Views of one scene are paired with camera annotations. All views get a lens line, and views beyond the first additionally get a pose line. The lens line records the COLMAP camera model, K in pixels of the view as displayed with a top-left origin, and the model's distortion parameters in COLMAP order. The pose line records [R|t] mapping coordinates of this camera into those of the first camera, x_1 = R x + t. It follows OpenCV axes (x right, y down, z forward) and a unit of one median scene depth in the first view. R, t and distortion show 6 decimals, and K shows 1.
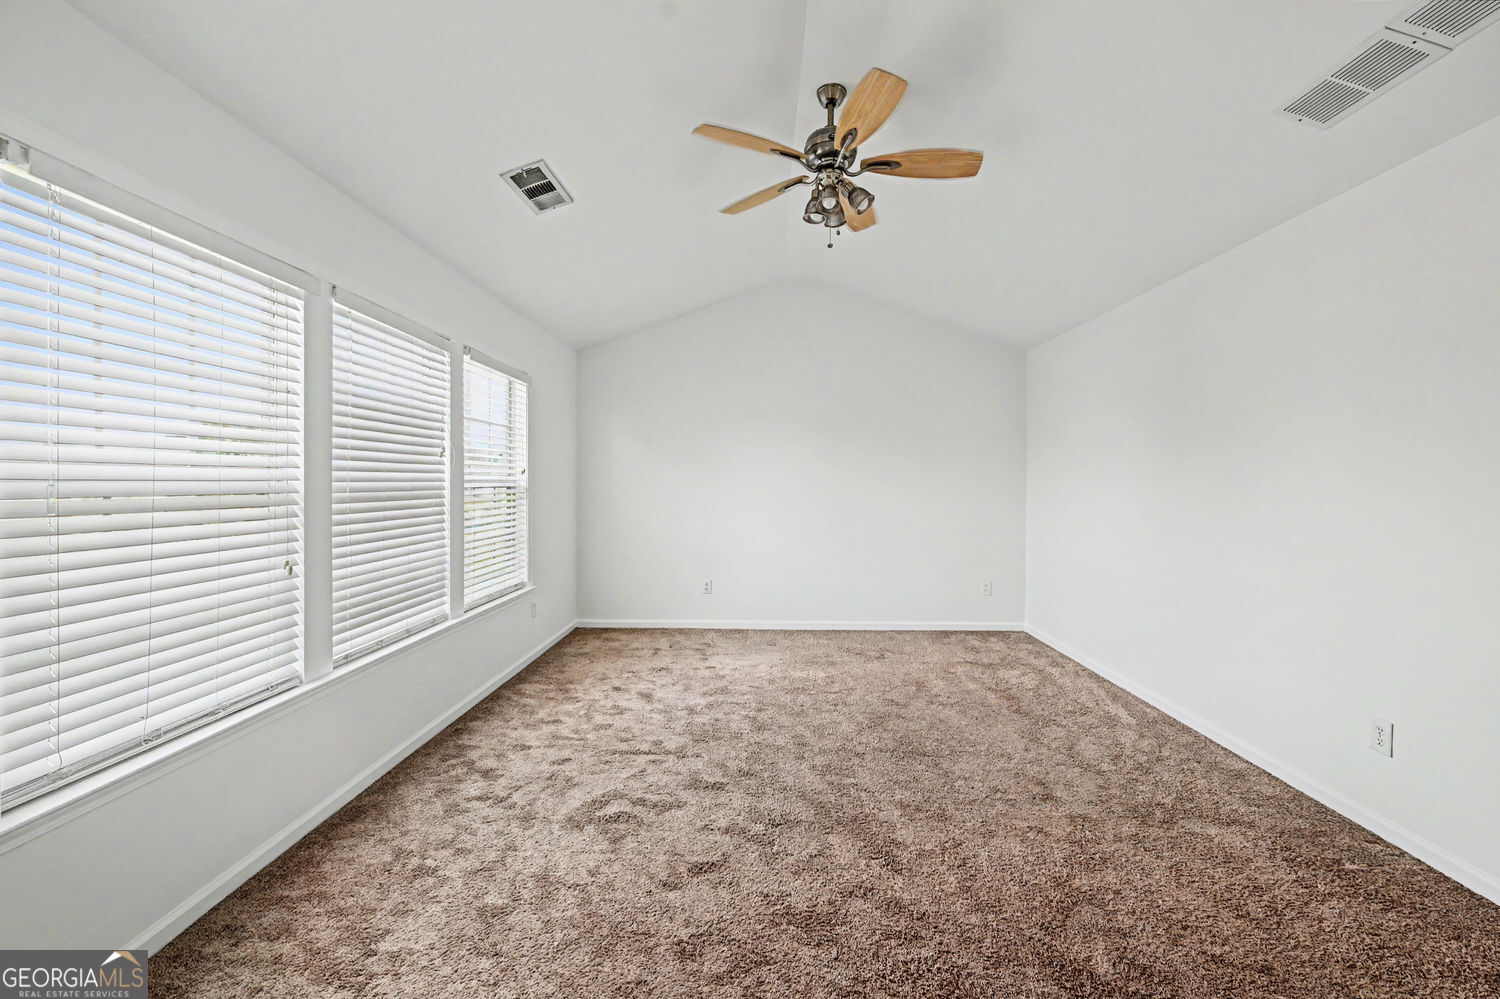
lens RADIAL K [[614.1, 0, 755.2], [0, 614.1, 485.5], [0, 0, 1]] dist [-0.005861, -0.000464]
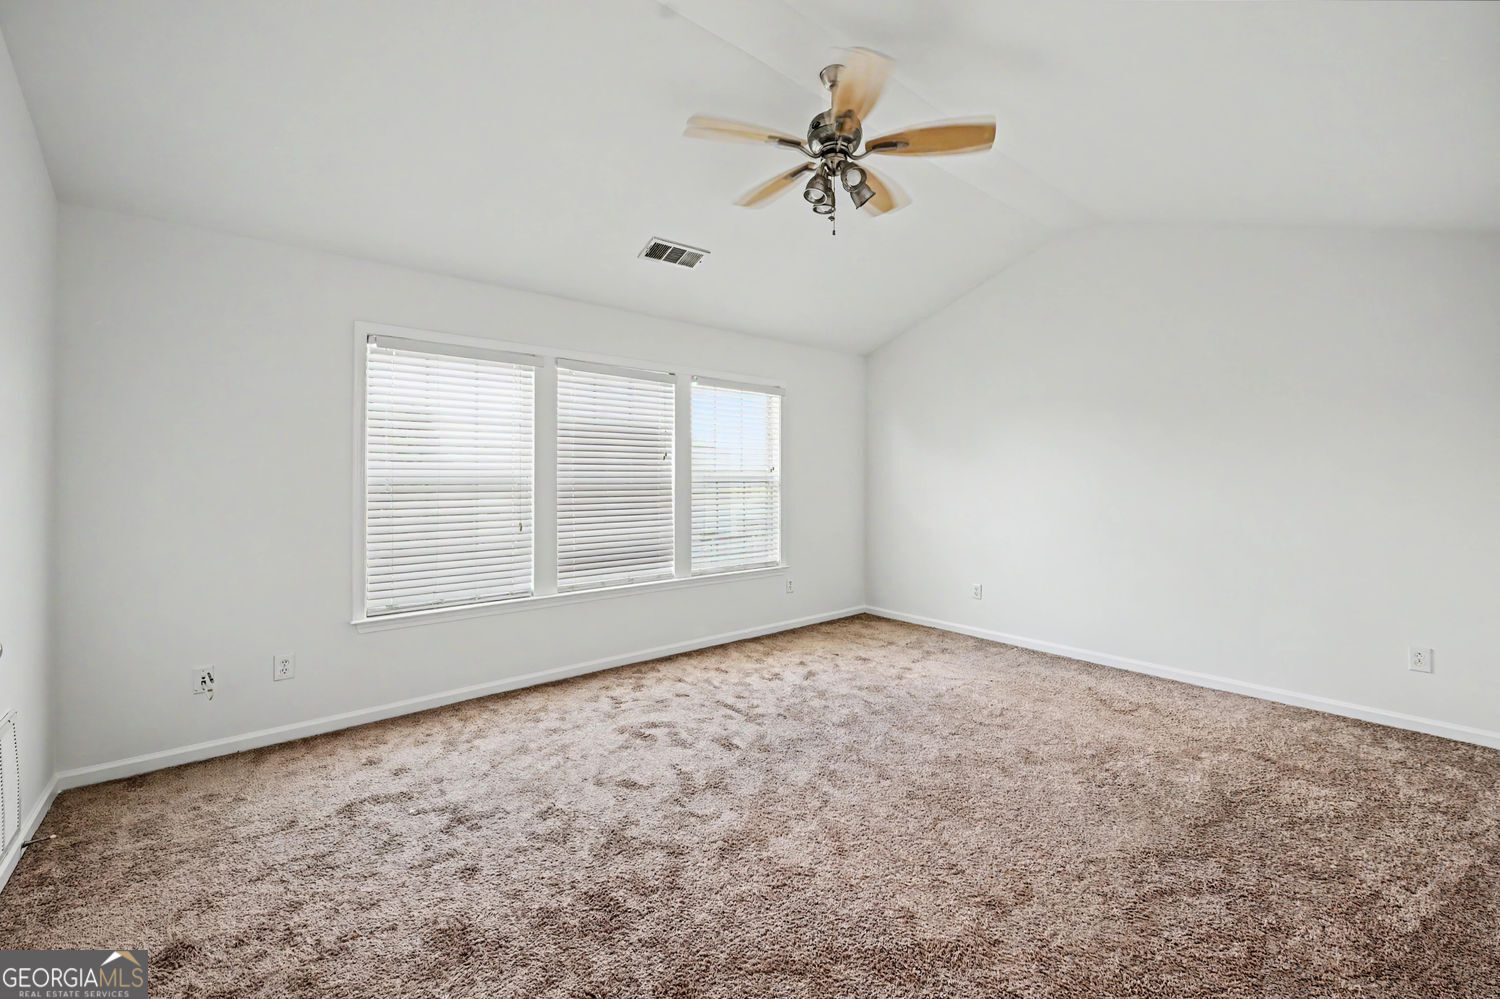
lens RADIAL K [[620.4, 0, 750.2], [0, 620.4, 478.3], [0, 0, 1]] dist [-0.003405, -0.000375]
pose [[0.650784, -0.001426, -0.759261, 0.729373], [-0.002198, 0.999991, -0.003761, 0.000626], [0.759260, 0.004116, 0.650775, 0.250232]]
